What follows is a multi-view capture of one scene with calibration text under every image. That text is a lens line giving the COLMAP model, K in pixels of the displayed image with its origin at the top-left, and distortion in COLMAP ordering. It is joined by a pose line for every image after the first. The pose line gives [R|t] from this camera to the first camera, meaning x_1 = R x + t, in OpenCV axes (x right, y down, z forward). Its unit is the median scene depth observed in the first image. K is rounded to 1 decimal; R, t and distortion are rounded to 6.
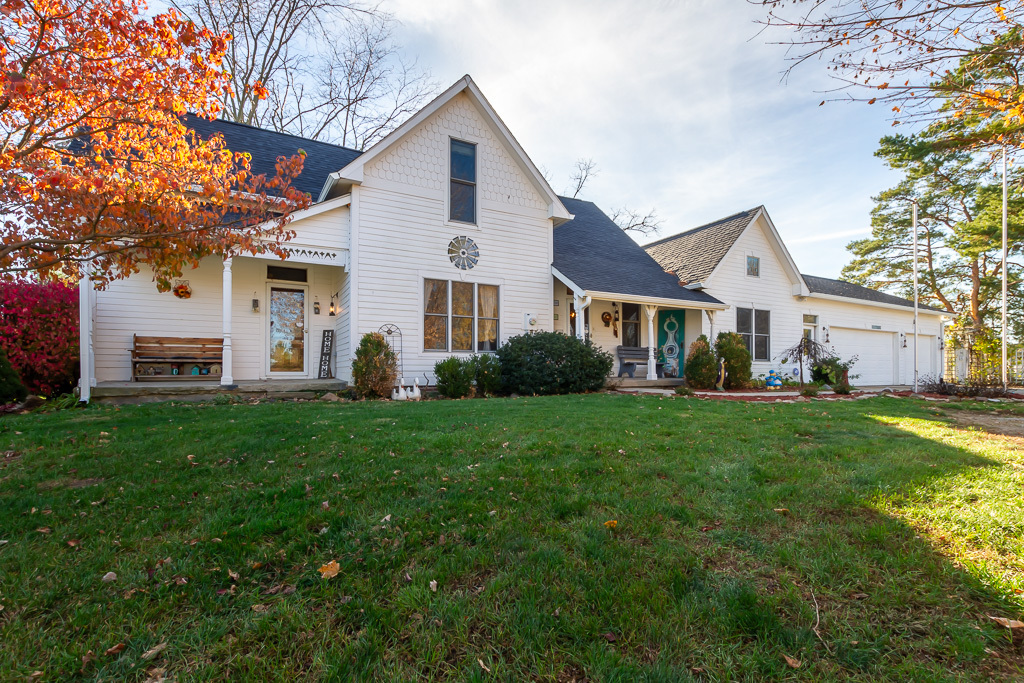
lens RADIAL K [[484.2, 0, 512.0], [0, 484.2, 358.9], [0, 0, 1]] dist [0.011388, 0.000125]
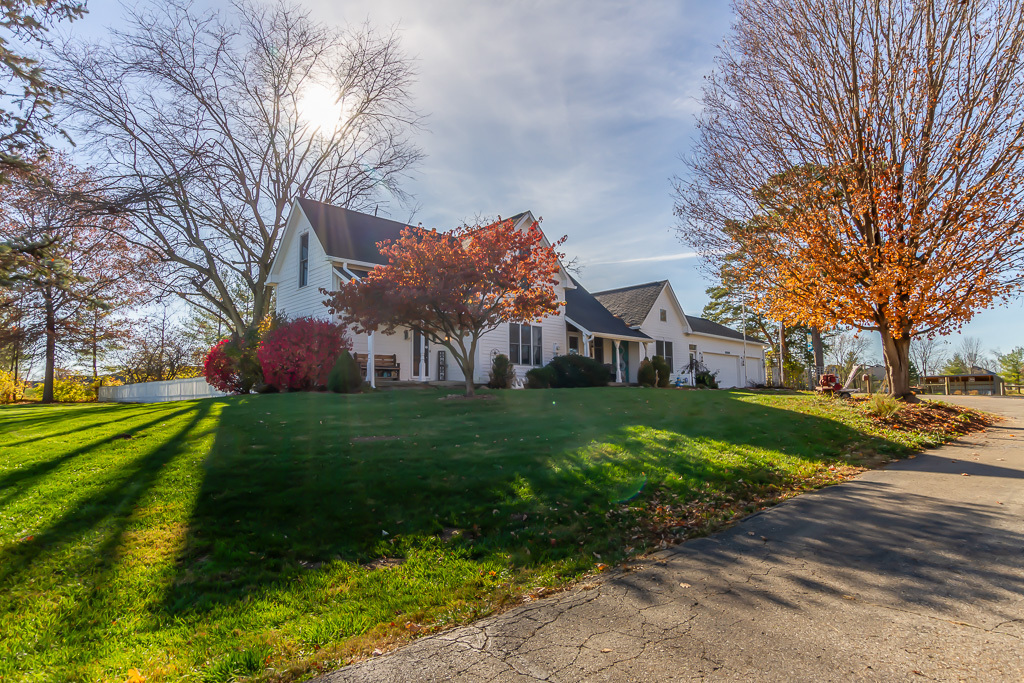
lens RADIAL K [[546.8, 0, 512.0], [0, 546.8, 341.5], [0, 0, 1]] dist [0.000037, -0.000033]
pose [[0.963272, 0.020038, 0.267781, -0.500728], [-0.001910, 0.997698, -0.067787, 0.025032], [-0.268523, 0.064786, 0.961092, -0.650285]]
